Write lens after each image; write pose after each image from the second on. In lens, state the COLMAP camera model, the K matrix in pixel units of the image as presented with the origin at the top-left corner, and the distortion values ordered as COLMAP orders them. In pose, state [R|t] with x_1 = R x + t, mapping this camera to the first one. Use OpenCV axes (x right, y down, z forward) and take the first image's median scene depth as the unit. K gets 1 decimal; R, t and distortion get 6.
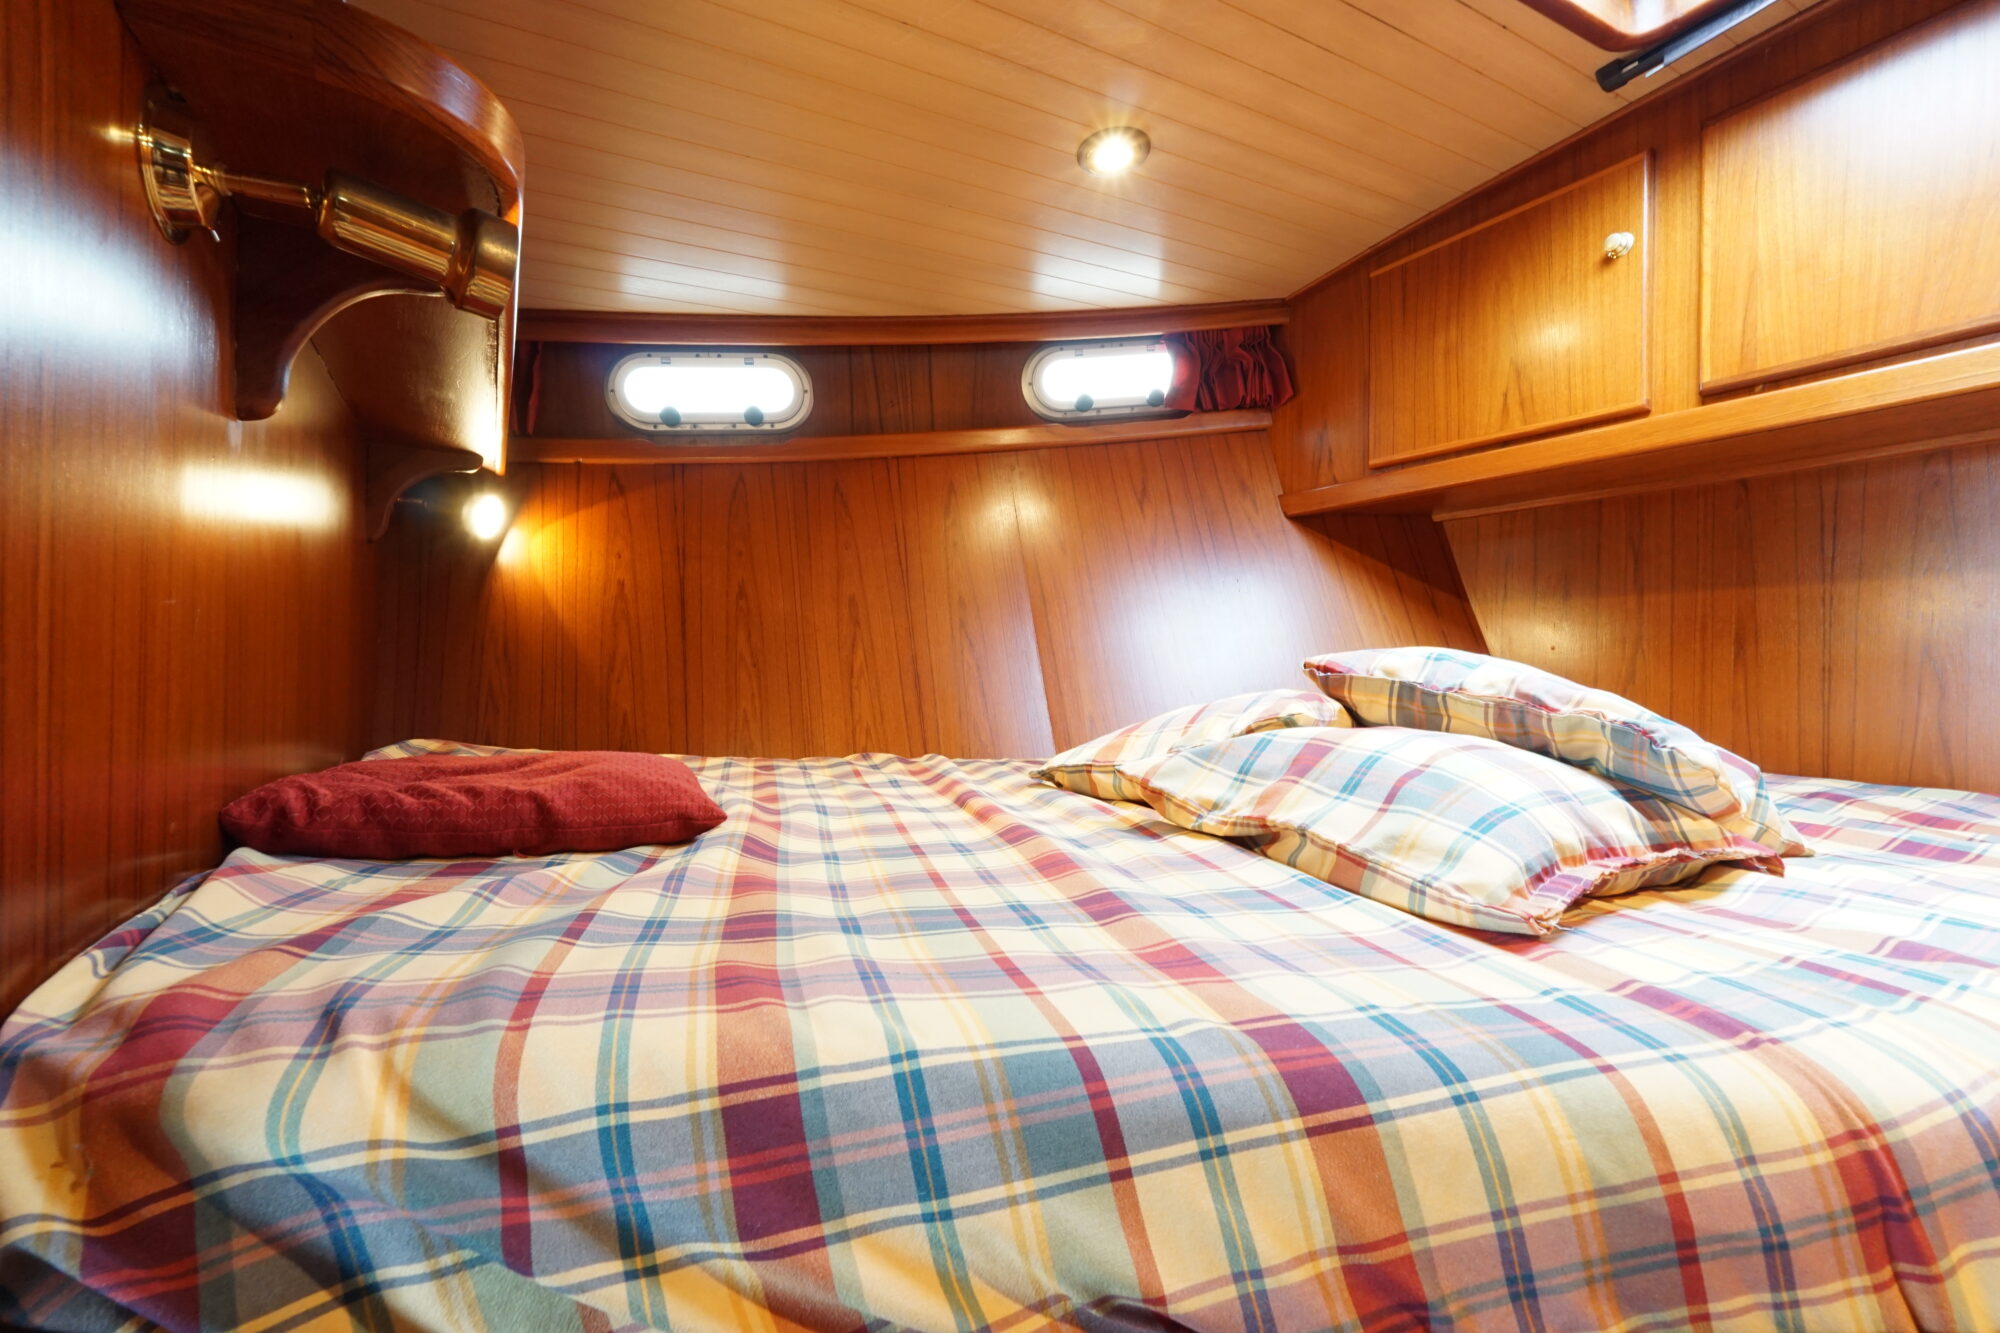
lens RADIAL K [[840.3, 0, 1000.0], [0, 840.3, 666.5], [0, 0, 1]] dist [-0.018467, 0.007469]
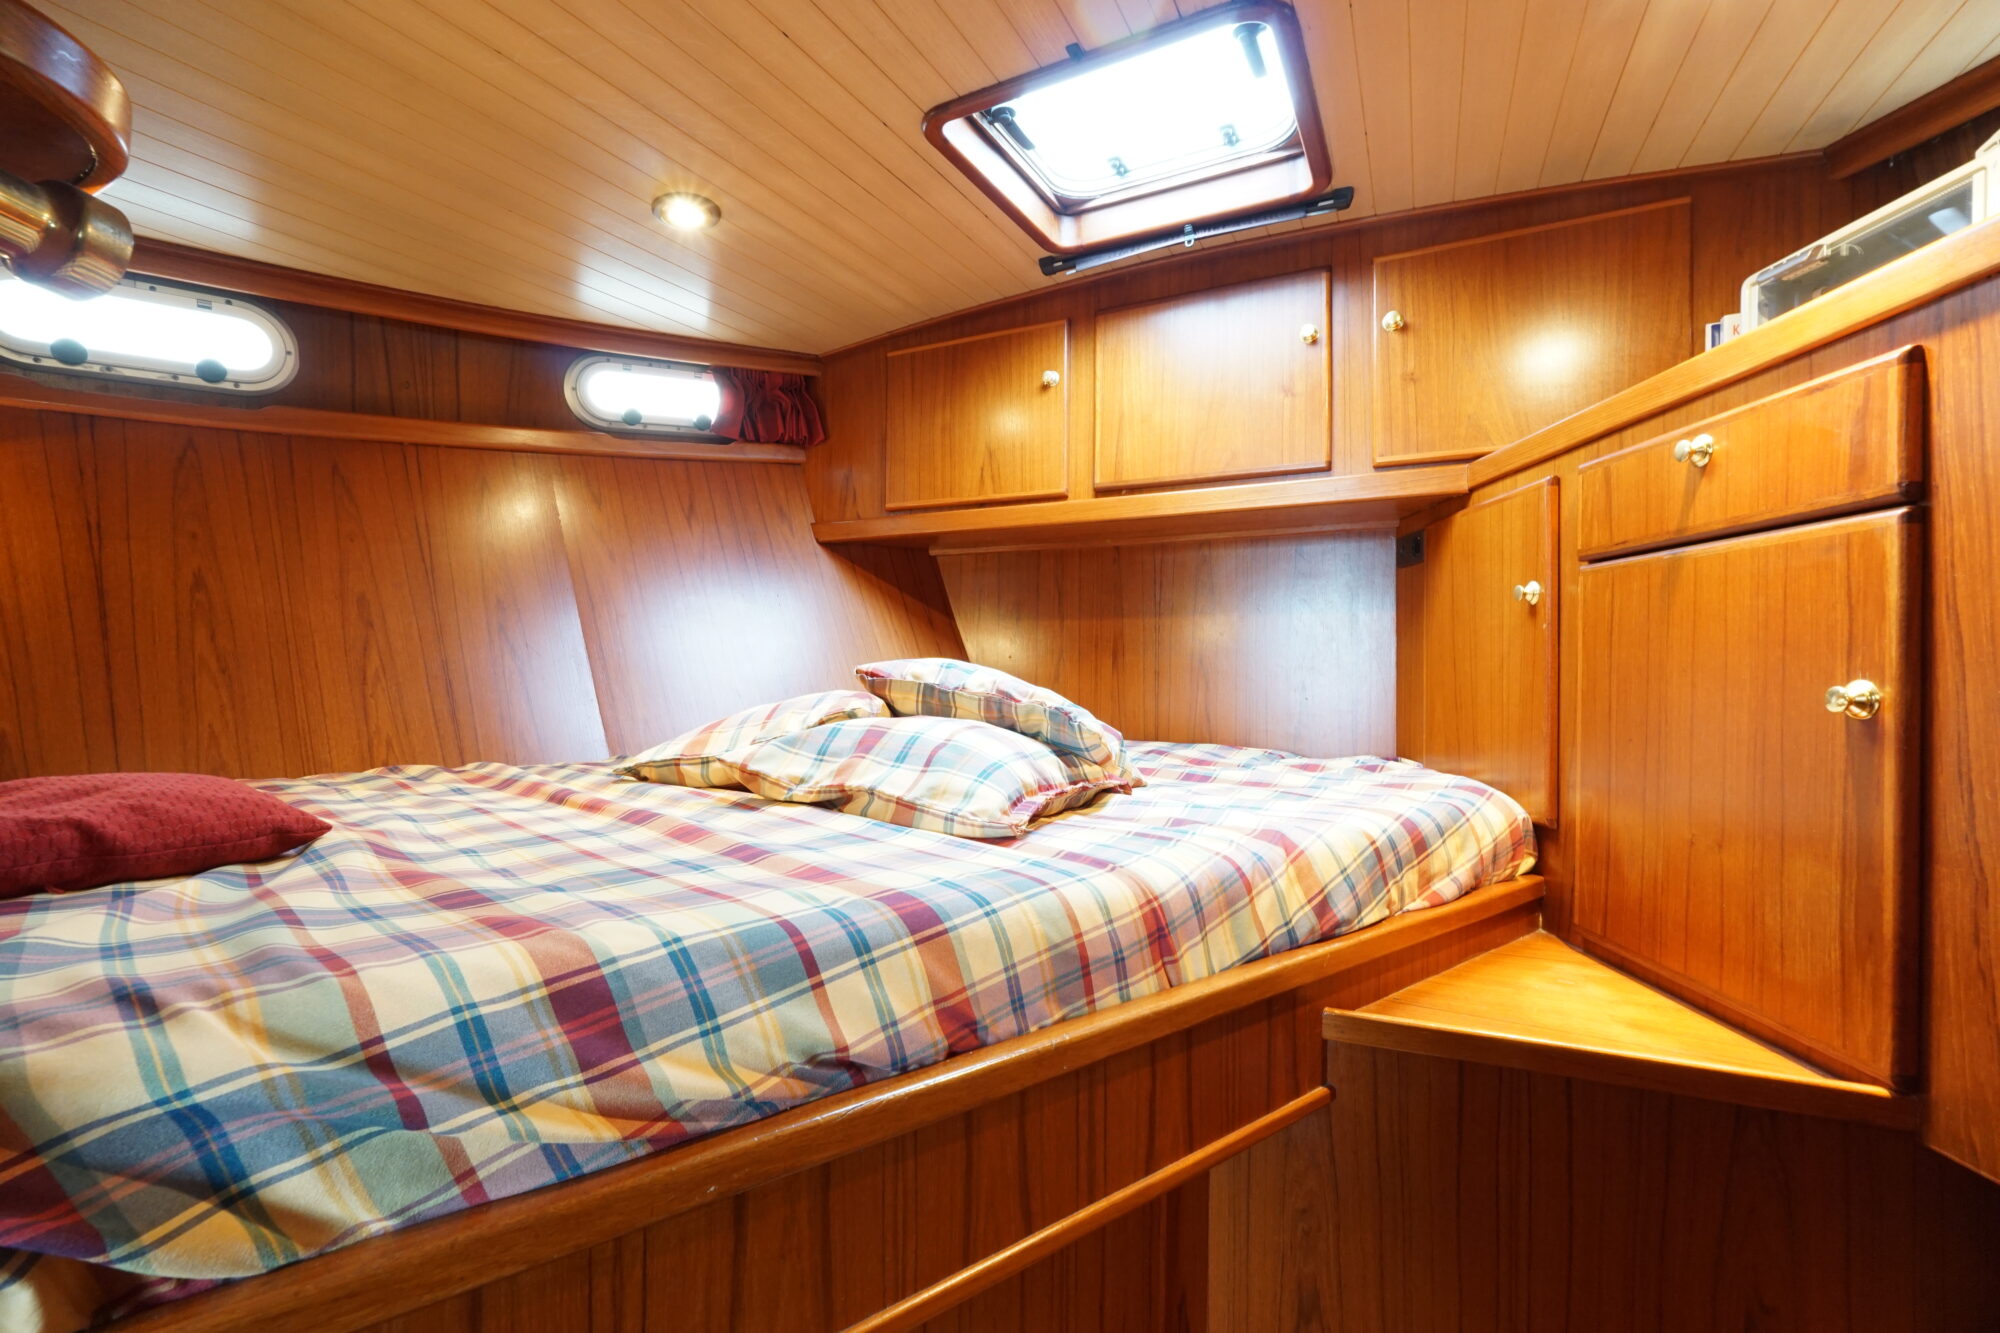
lens RADIAL K [[840.3, 0, 1000.0], [0, 840.3, 666.5], [0, 0, 1]] dist [-0.018467, 0.007469]
pose [[0.834139, 0.000249, 0.551555, -0.228660], [0.000744, 0.999998, -0.001576, -0.009399], [-0.551554, 0.001725, 0.834137, -0.284356]]
